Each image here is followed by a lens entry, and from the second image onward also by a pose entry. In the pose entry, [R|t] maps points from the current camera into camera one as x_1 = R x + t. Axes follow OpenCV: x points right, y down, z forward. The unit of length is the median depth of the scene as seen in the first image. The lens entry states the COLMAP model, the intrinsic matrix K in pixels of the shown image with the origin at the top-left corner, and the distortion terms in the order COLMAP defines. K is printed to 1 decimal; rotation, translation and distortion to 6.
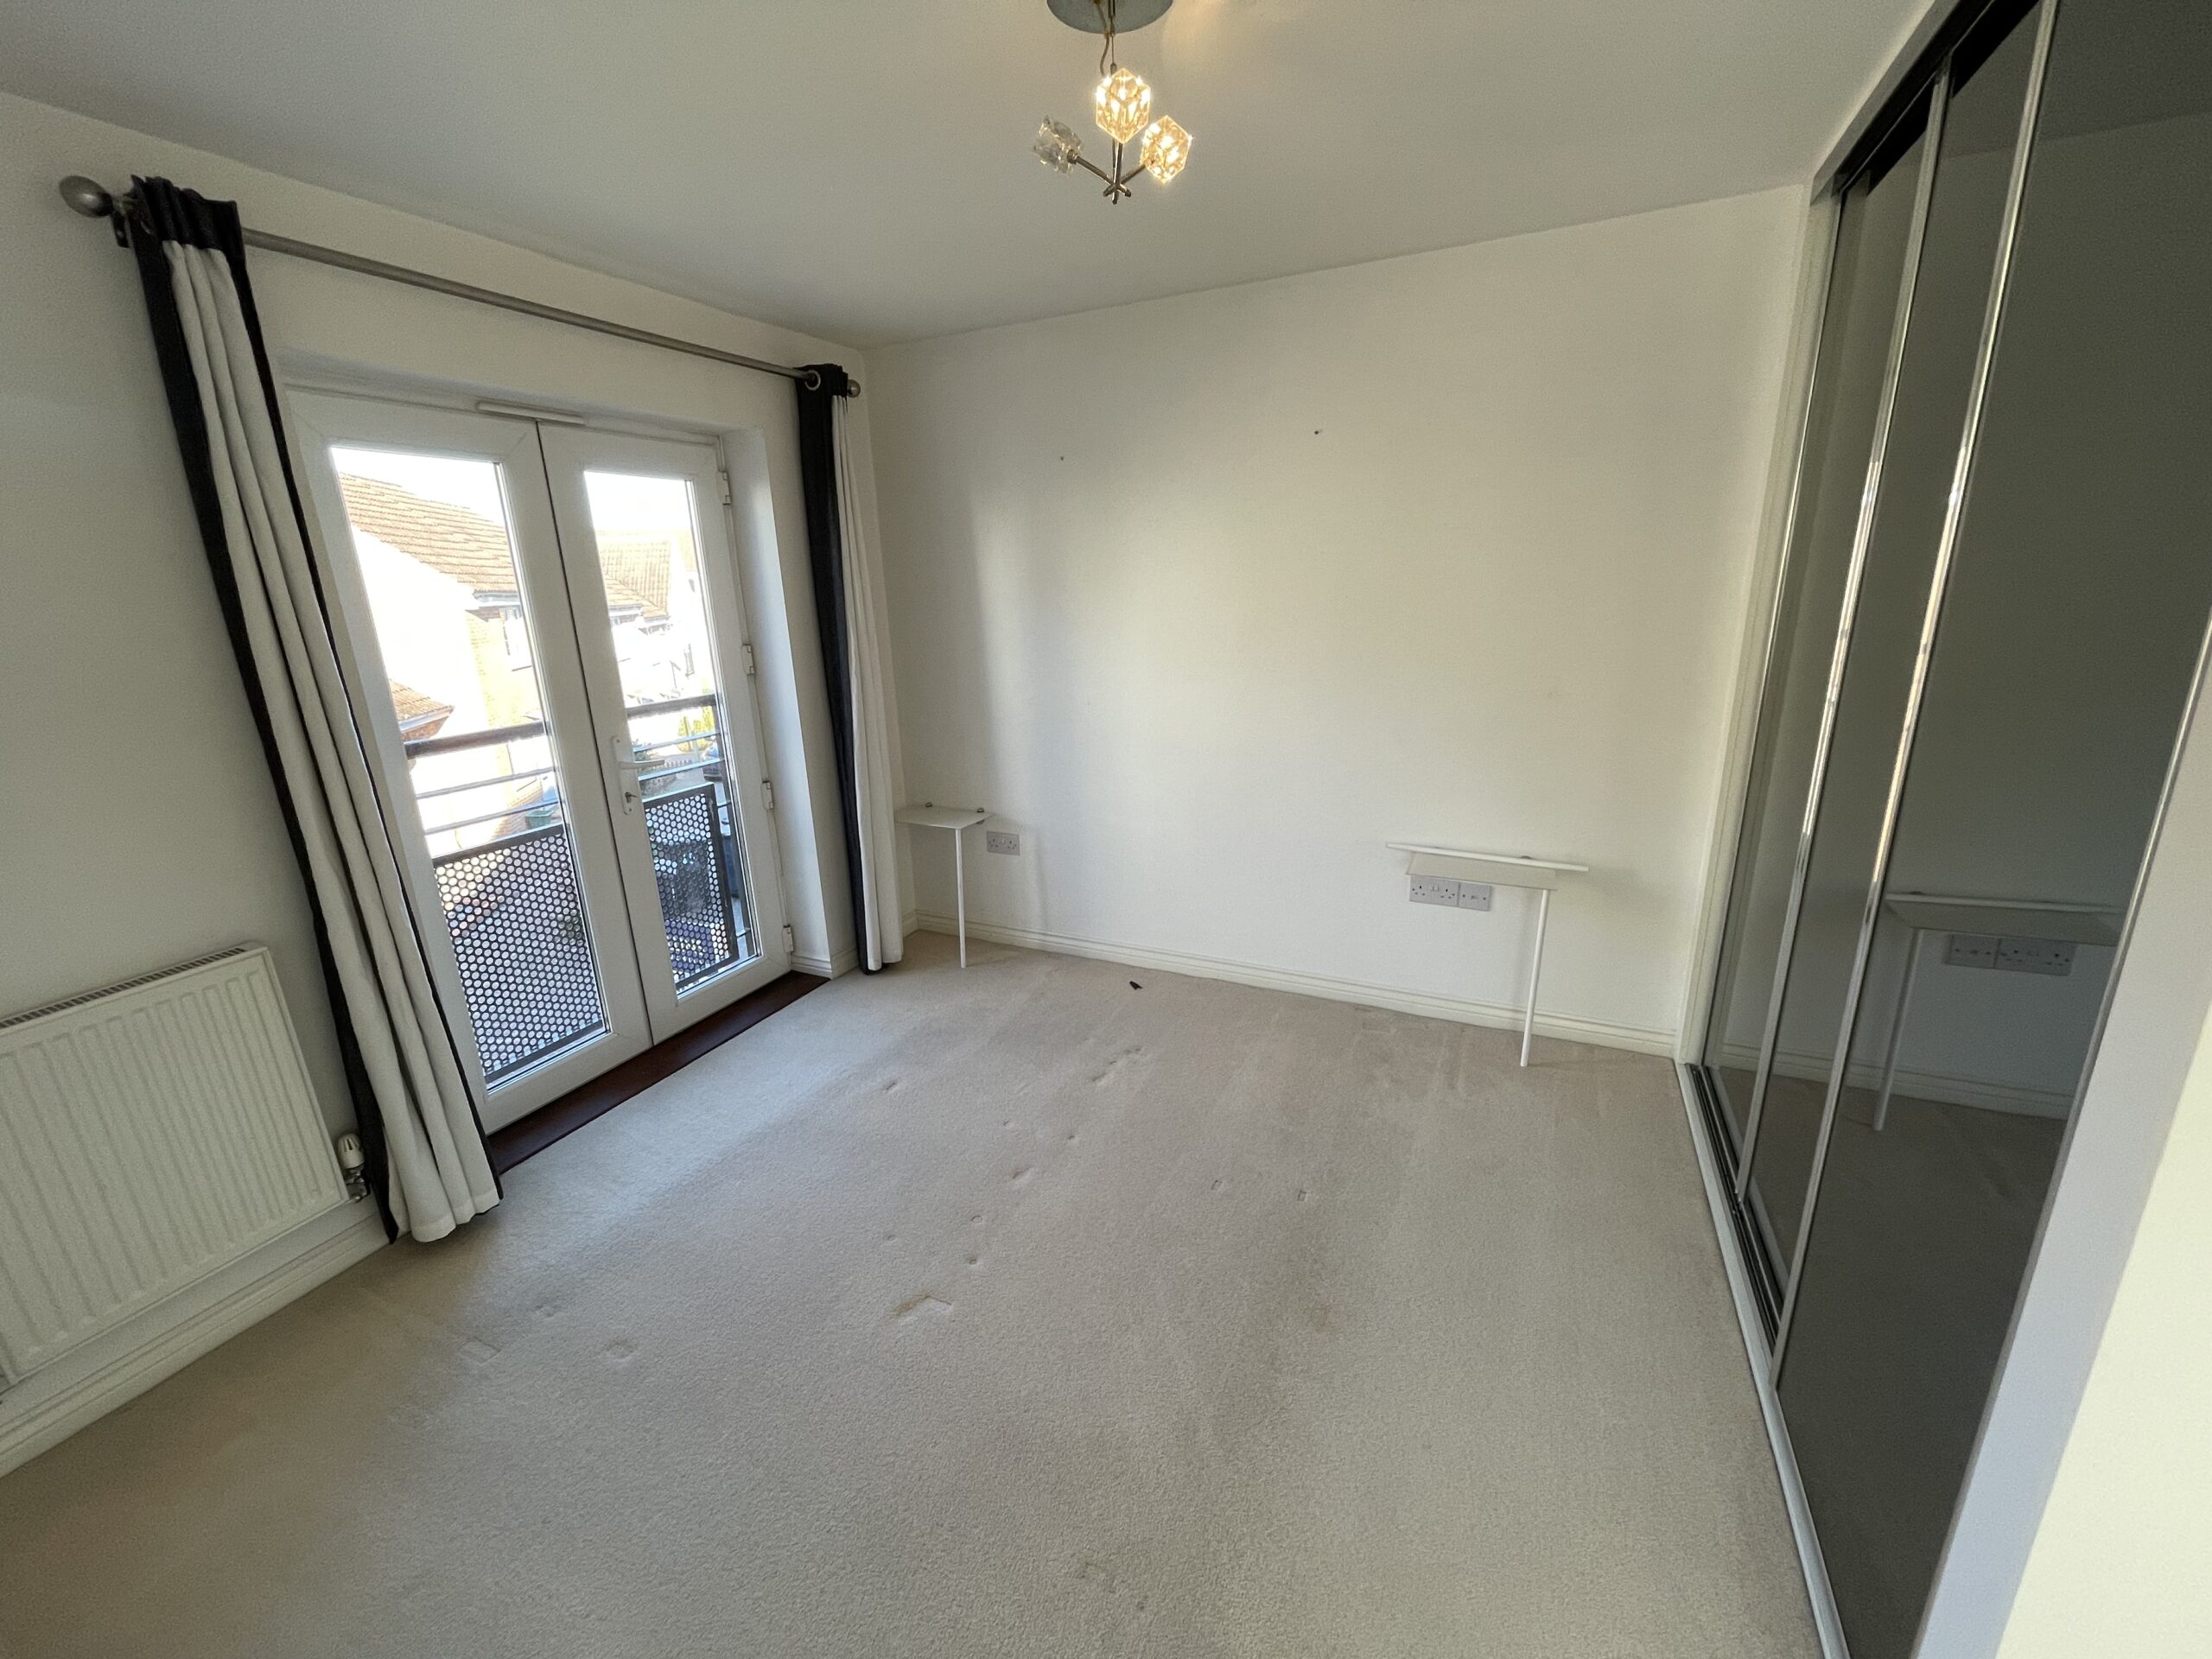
lens RADIAL K [[893.7, 0, 1106.0], [0, 893.7, 829.5], [0, 0, 1]] dist [0.013445, -0.007155]
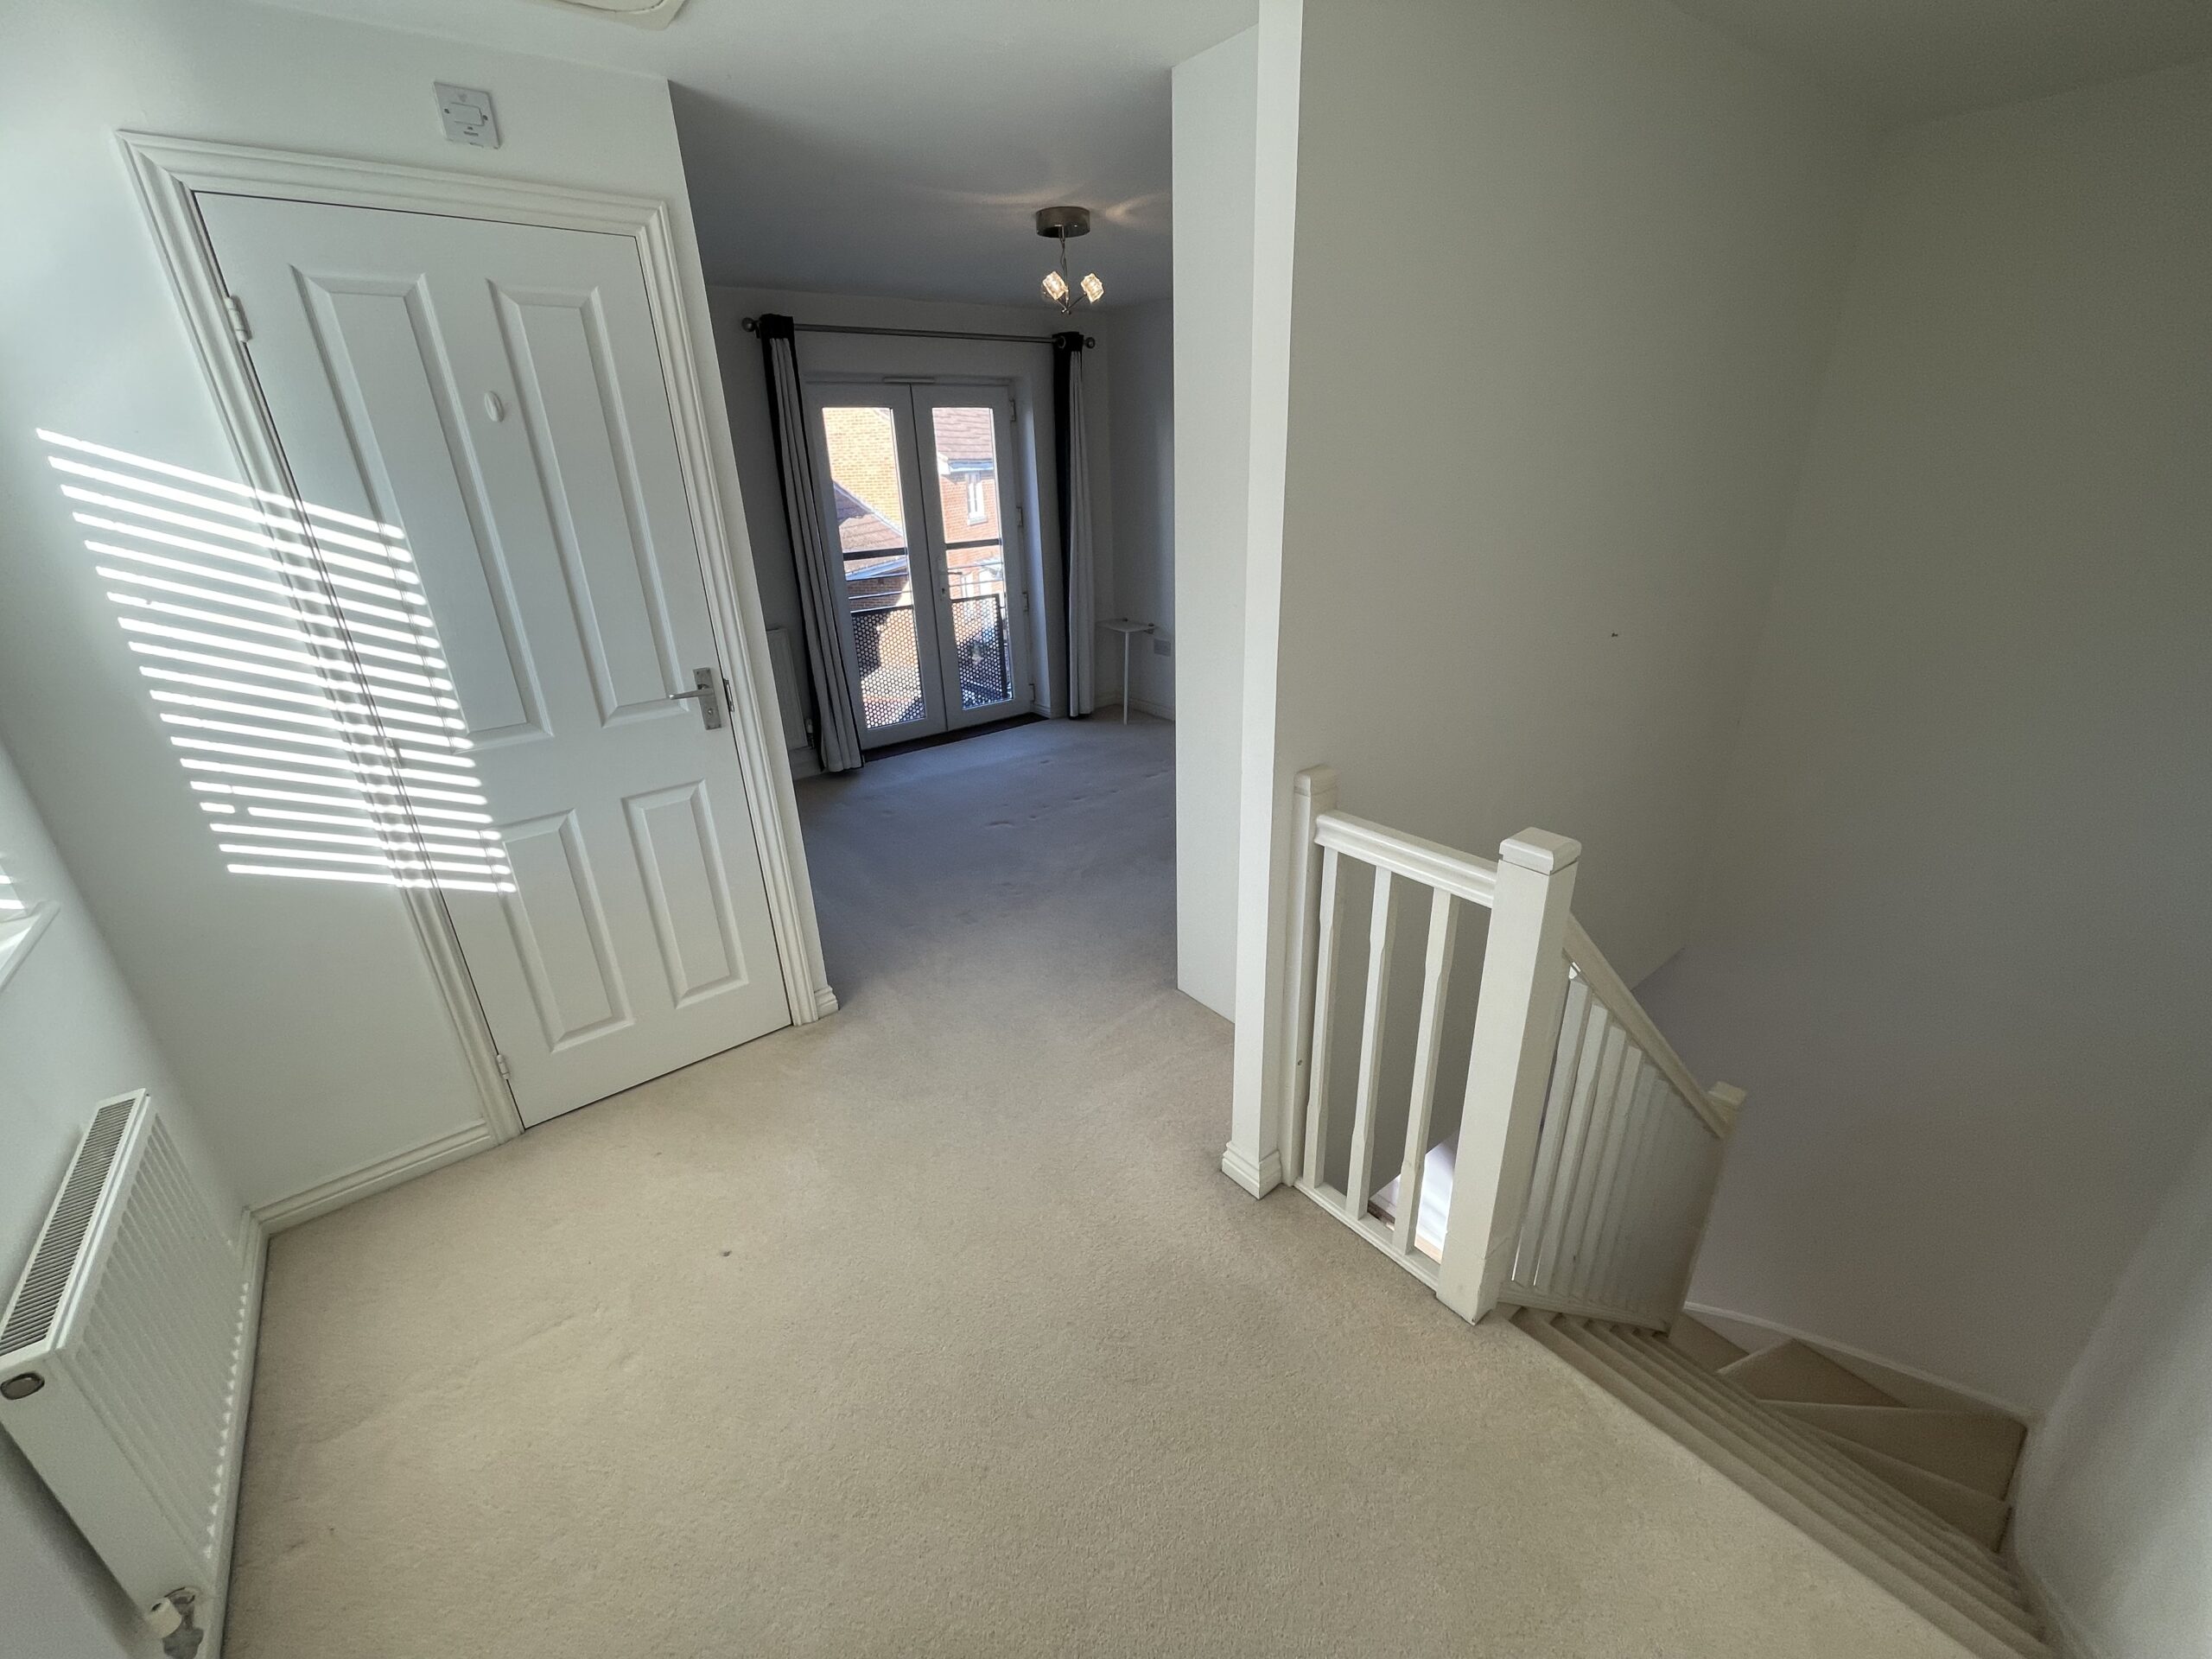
lens RADIAL K [[893.7, 0, 1106.0], [0, 893.7, 829.5], [0, 0, 1]] dist [0.013445, -0.007155]
pose [[0.896102, 0.177917, -0.406629, 0.581023], [-0.121893, 0.979565, 0.159981, 0.106409], [0.426783, -0.093794, 0.899477, -0.542124]]
